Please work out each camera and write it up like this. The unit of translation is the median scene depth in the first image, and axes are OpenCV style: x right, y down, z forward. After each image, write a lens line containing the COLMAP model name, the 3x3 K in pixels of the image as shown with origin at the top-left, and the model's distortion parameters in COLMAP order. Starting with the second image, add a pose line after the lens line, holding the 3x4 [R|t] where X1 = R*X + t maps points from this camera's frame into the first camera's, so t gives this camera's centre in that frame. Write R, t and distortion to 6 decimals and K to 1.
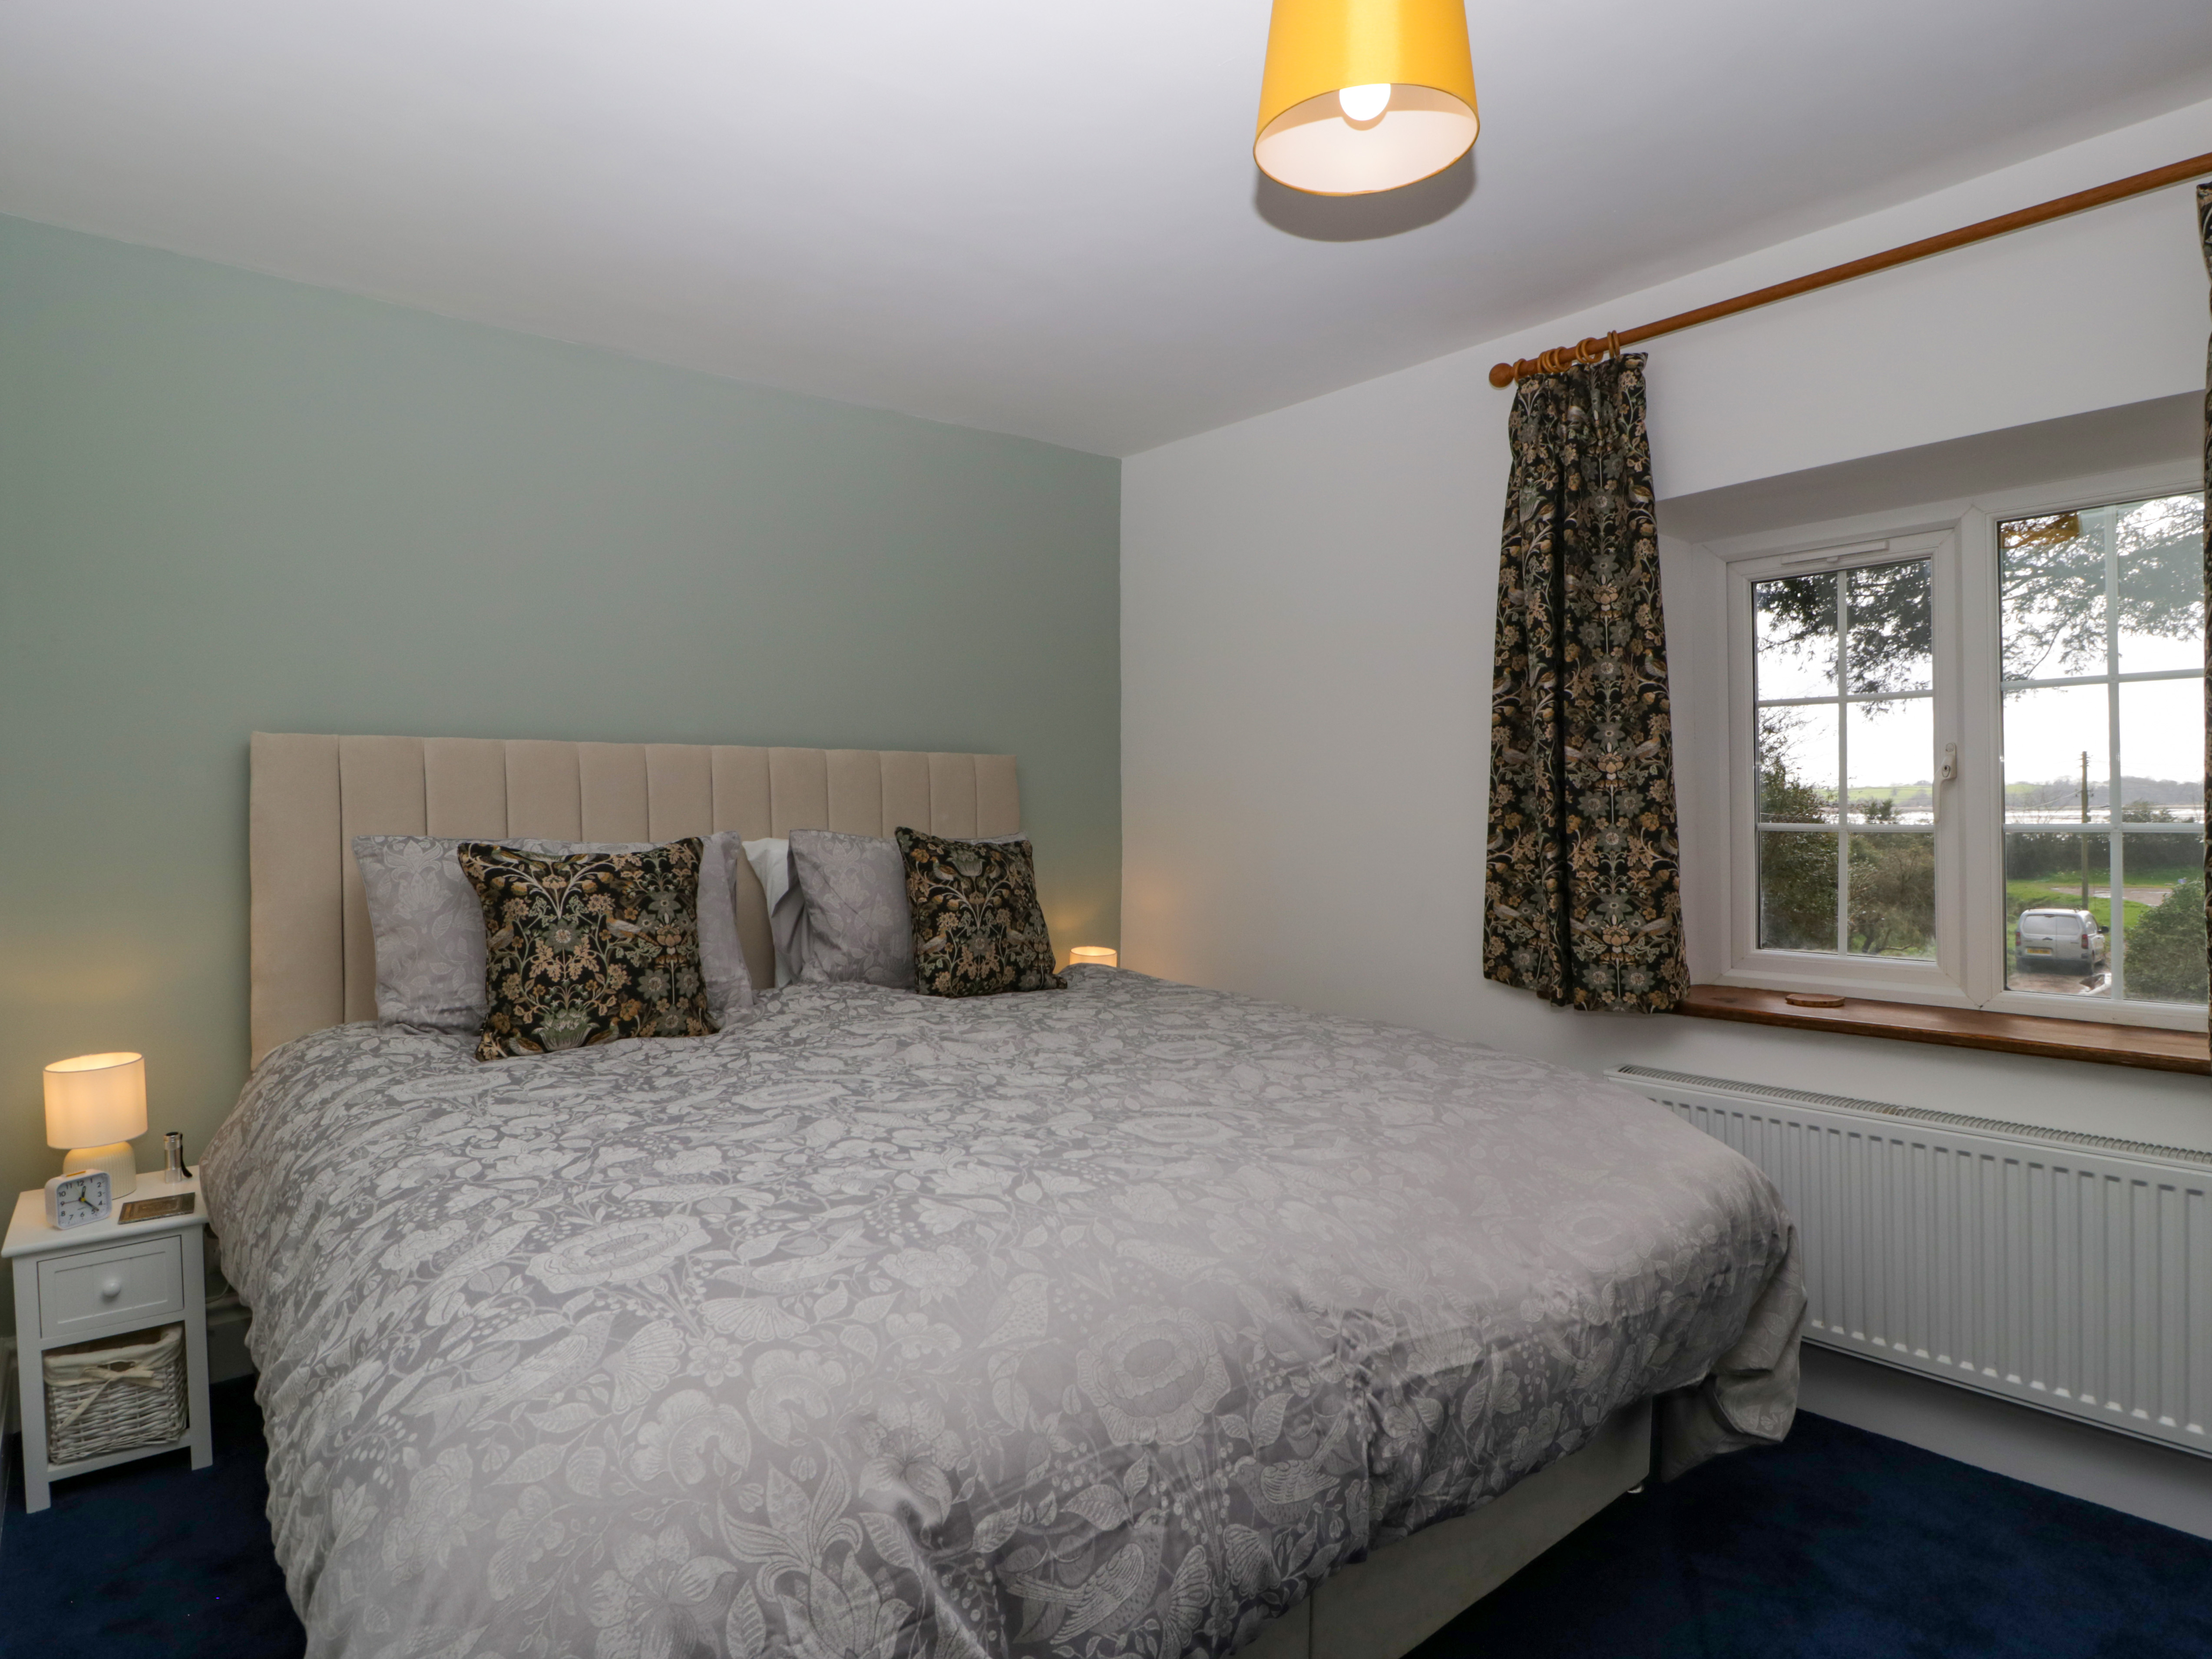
lens RADIAL K [[1140.6, 0, 1086.8], [0, 1140.6, 809.7], [0, 0, 1]] dist [0.000934, -0.014326]
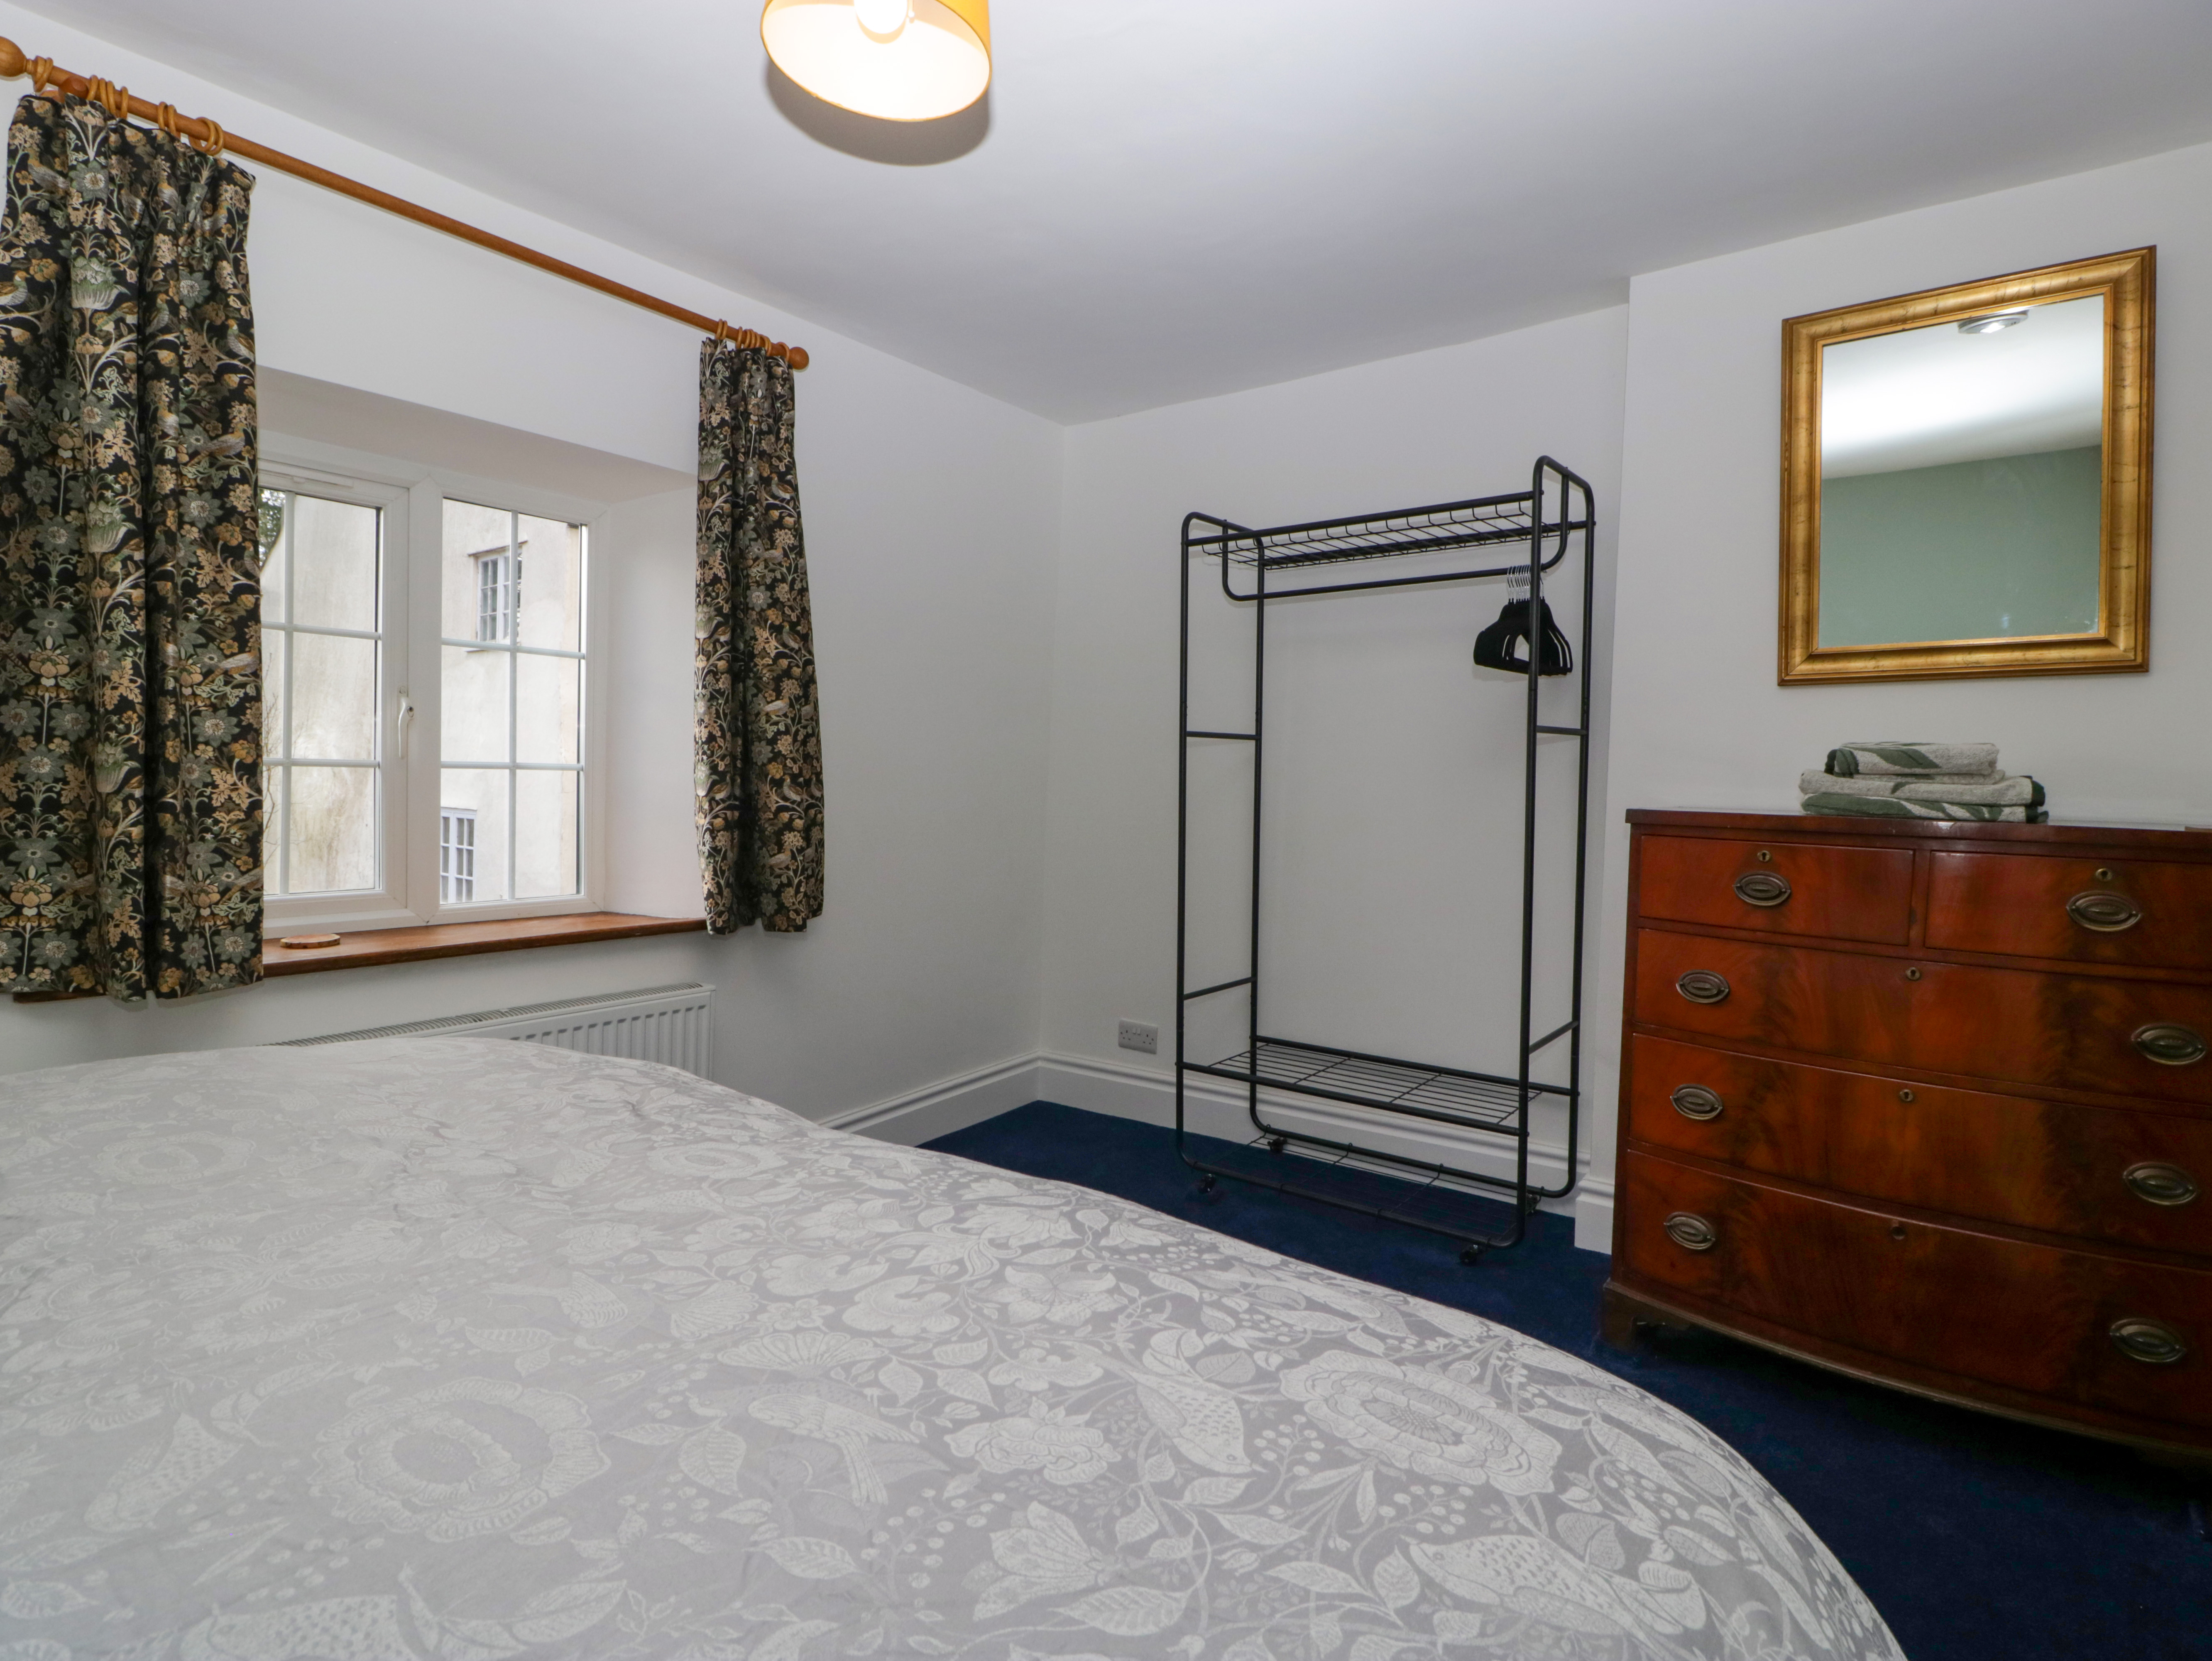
lens RADIAL K [[1055.7, 0, 1106.0], [0, 1055.7, 830.5], [0, 0, 1]] dist [0.036995, -0.034228]
pose [[-0.207162, -0.028791, 0.977883, -0.761749], [-0.047691, 0.998676, 0.019300, 0.042920], [-0.977144, -0.042638, -0.208261, 1.052285]]
